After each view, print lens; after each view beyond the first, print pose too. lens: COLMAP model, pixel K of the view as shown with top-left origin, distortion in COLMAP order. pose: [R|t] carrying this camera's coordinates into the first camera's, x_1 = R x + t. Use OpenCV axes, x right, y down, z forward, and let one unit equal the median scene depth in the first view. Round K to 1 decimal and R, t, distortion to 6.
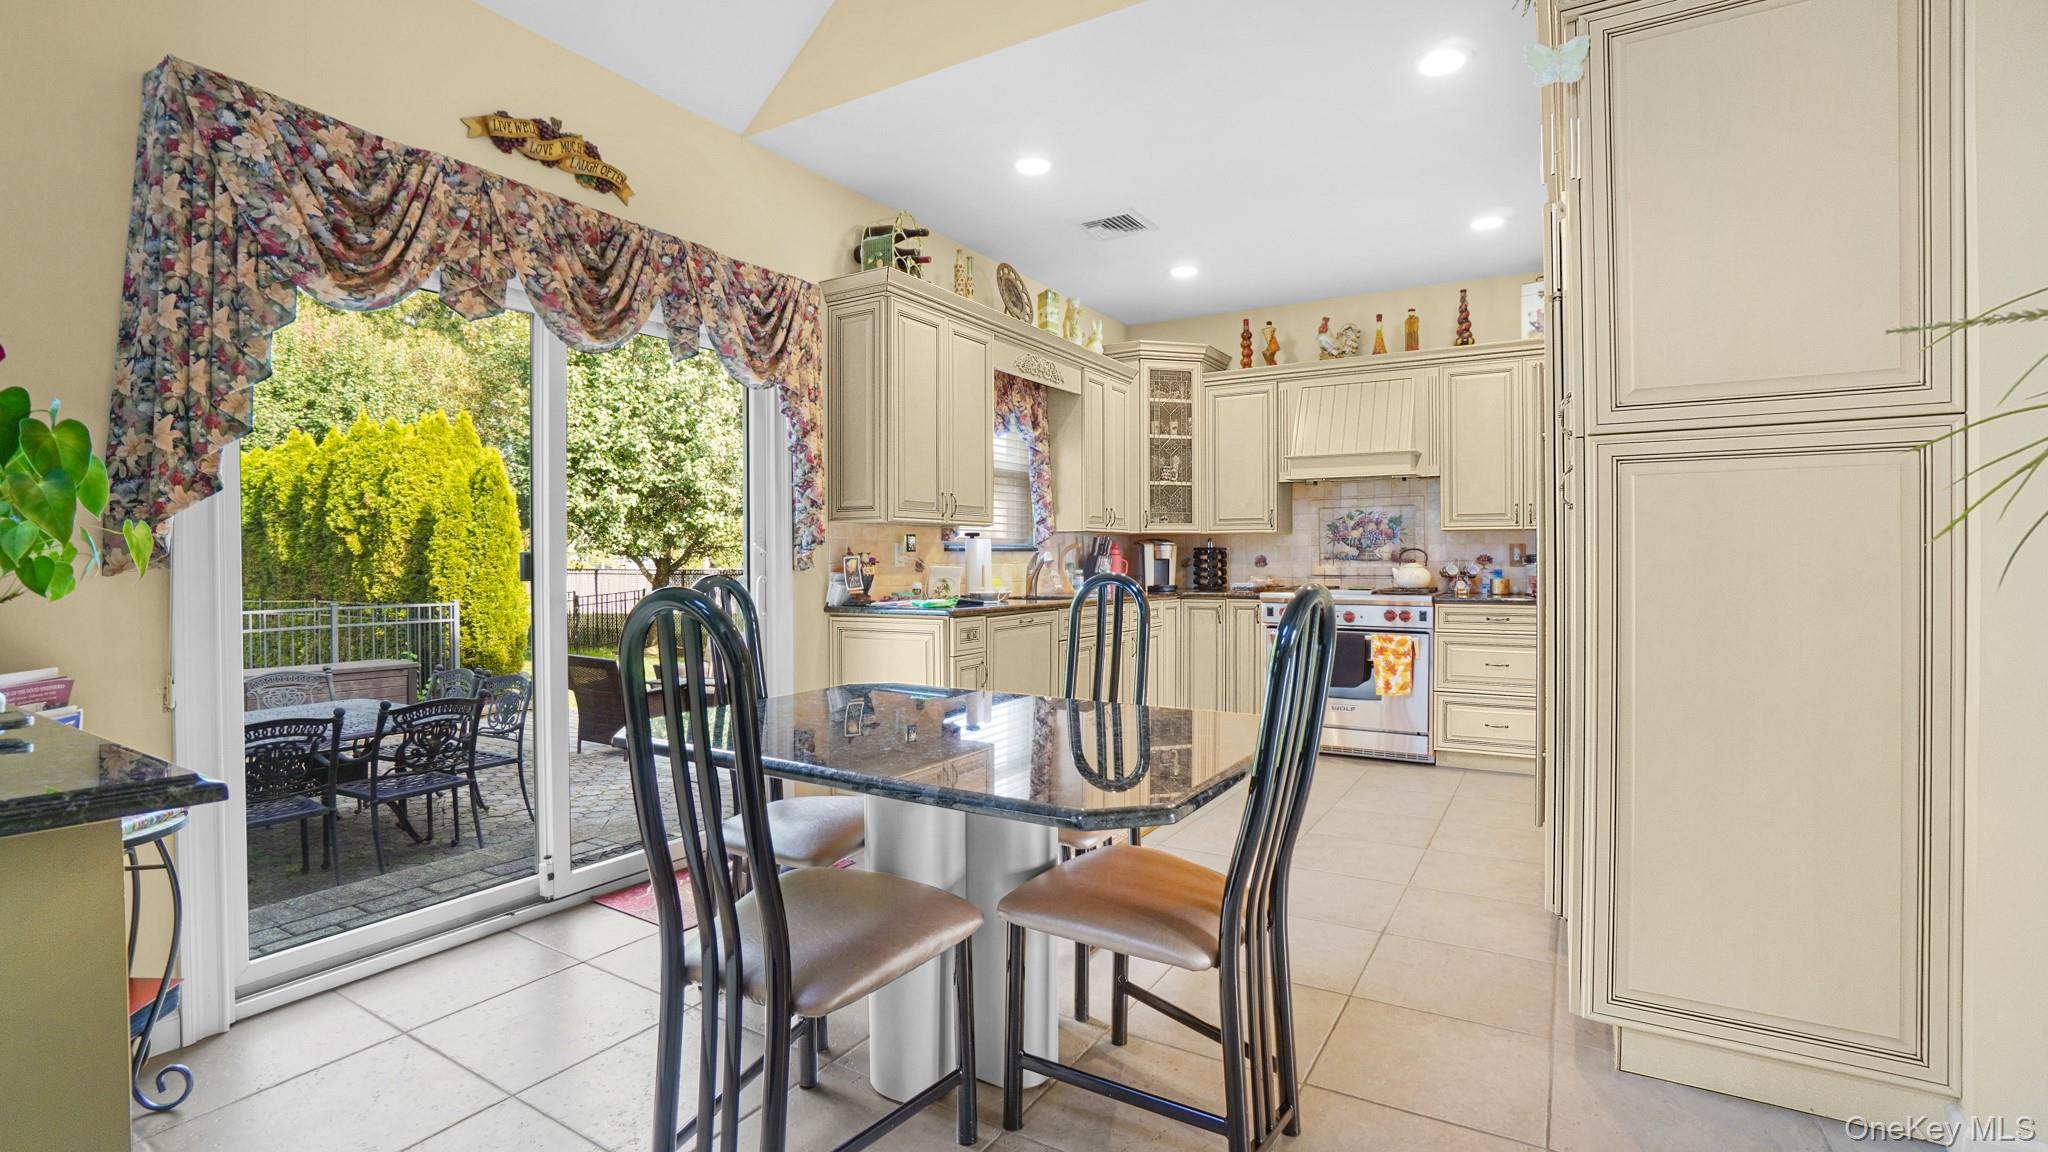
lens RADIAL K [[921.1, 0, 1023.7], [0, 921.1, 570.0], [0, 0, 1]] dist [-0.065706, 0.026214]
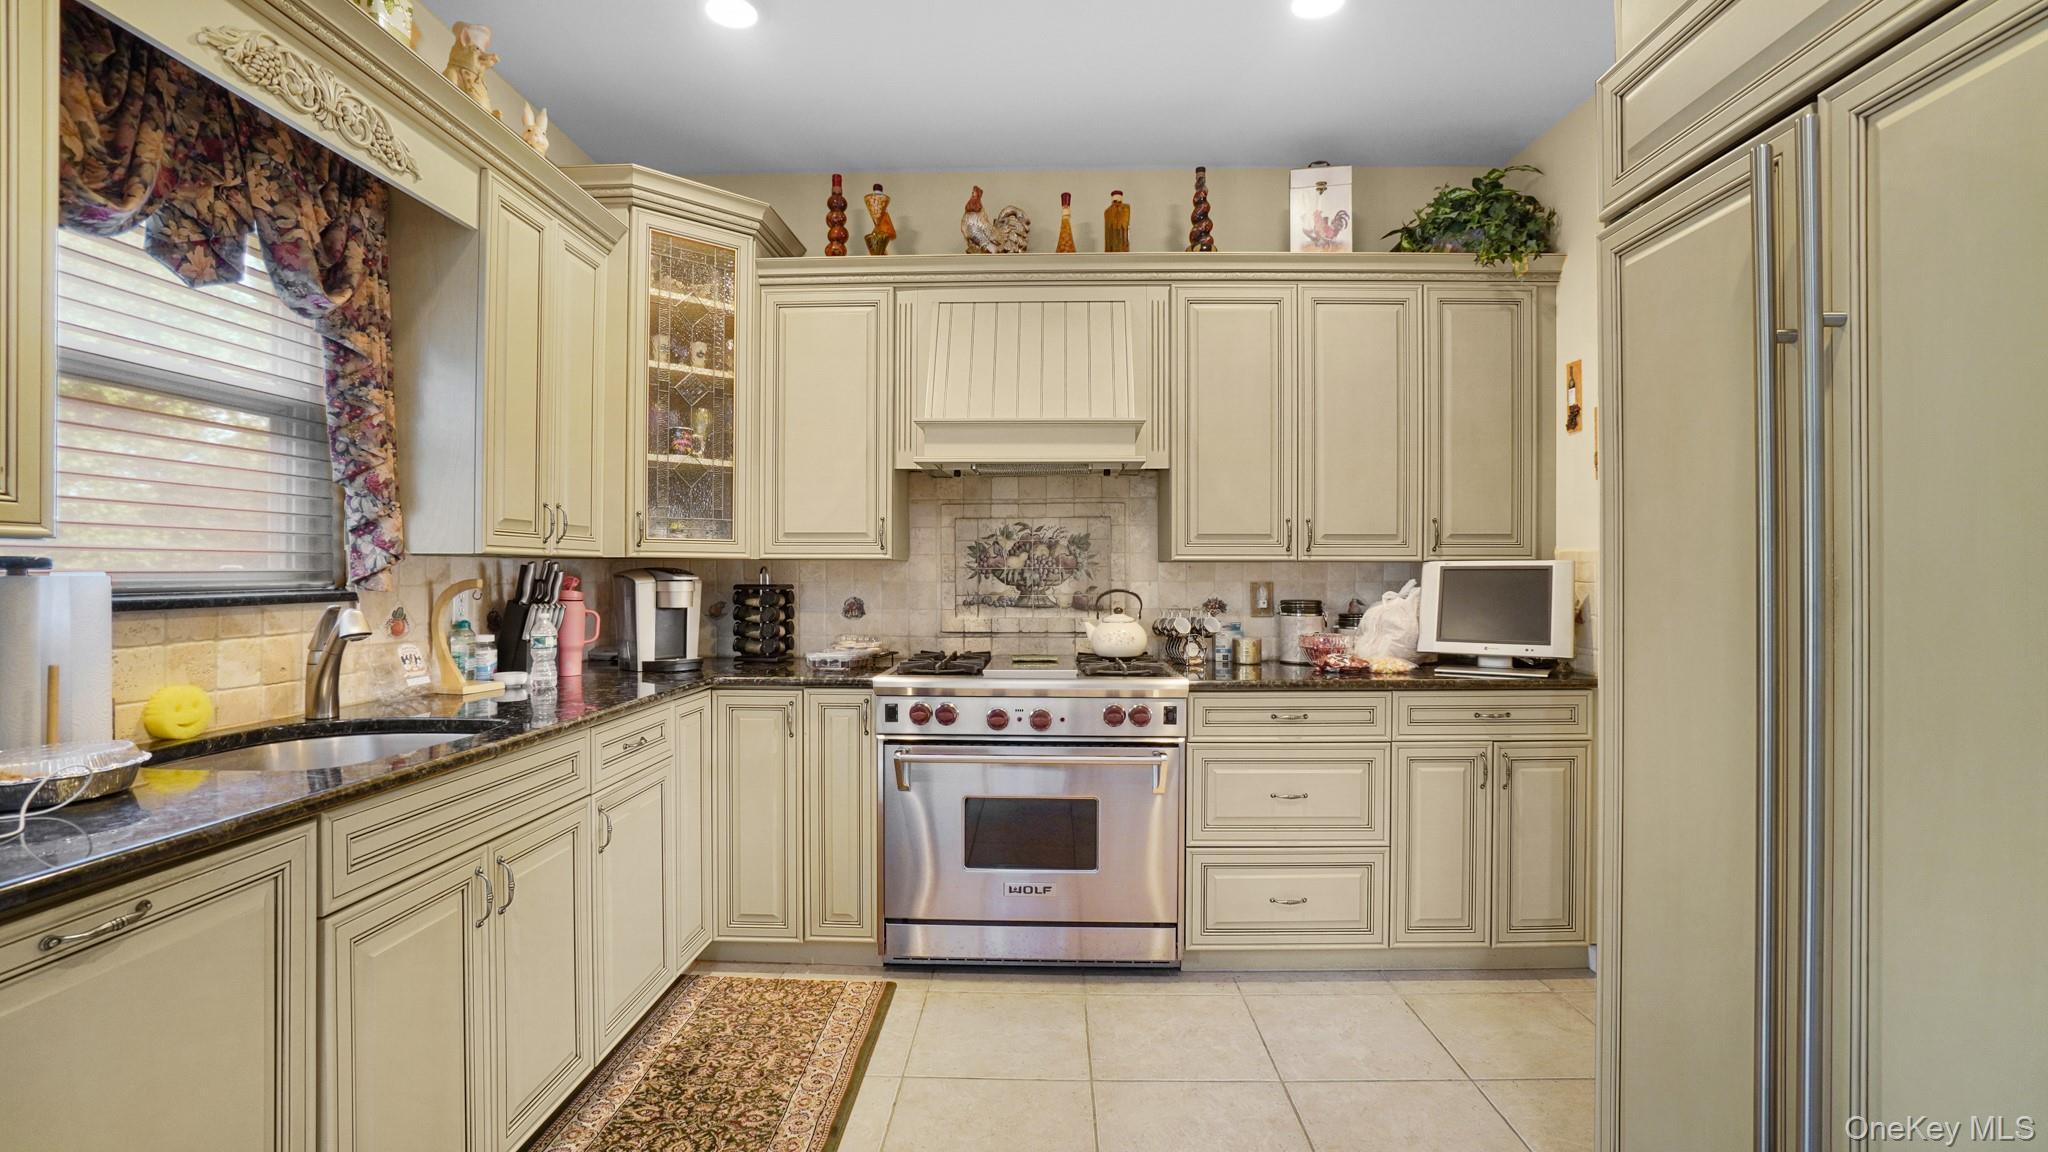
lens RADIAL K [[921.1, 0, 1023.7], [0, 921.1, 570.0], [0, 0, 1]] dist [-0.065706, 0.026214]
pose [[0.869825, 0.005853, 0.493325, 0.073346], [0.002687, 0.999859, -0.016599, -0.025293], [-0.493352, 0.015764, 0.869687, 0.484065]]
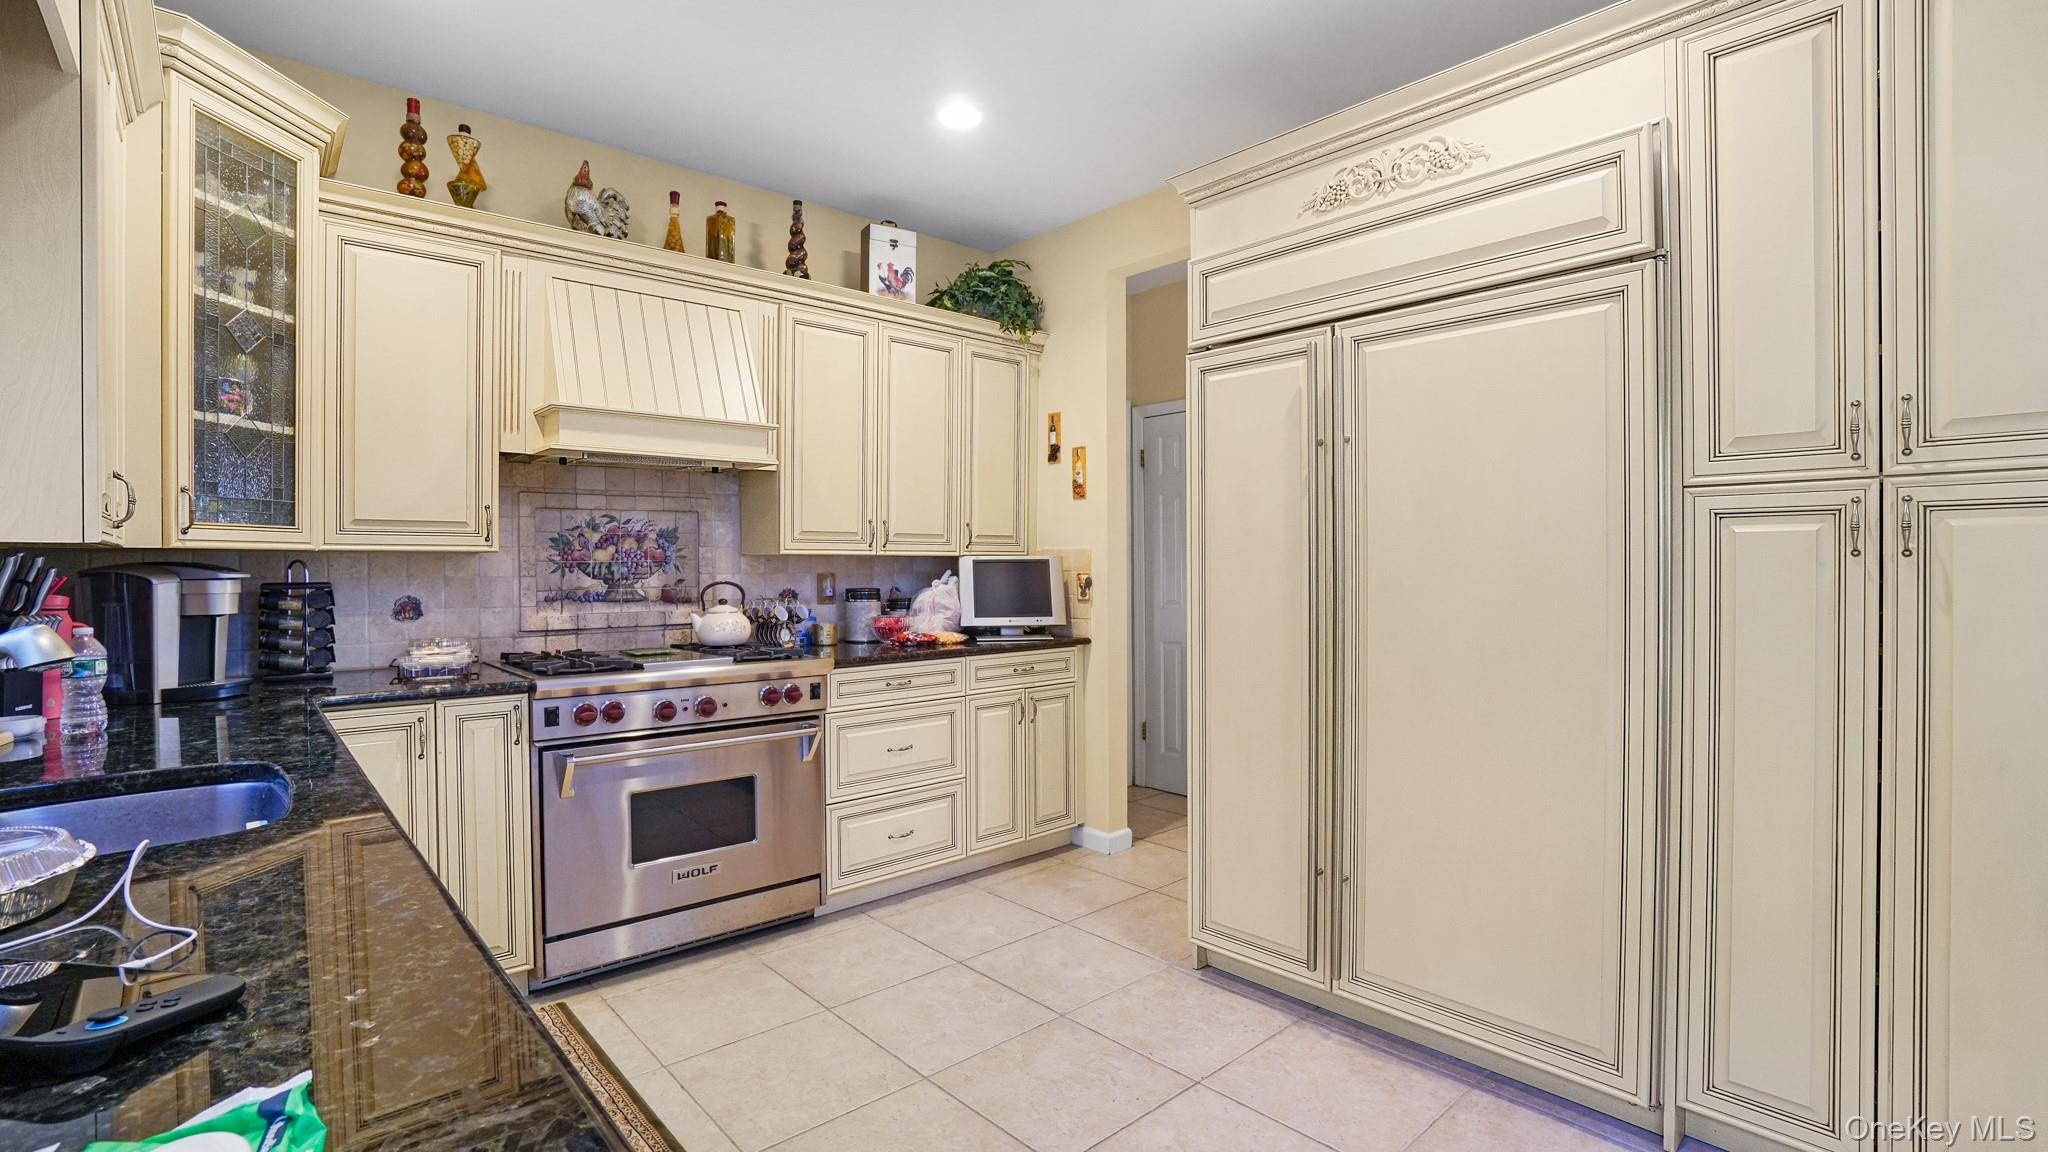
lens RADIAL K [[921.1, 0, 1023.7], [0, 921.1, 570.0], [0, 0, 1]] dist [-0.065706, 0.026214]
pose [[0.290279, -0.003990, 0.956934, -0.110877], [0.014807, 0.999890, -0.000323, -0.027066], [-0.956827, 0.014263, 0.290306, 0.589273]]
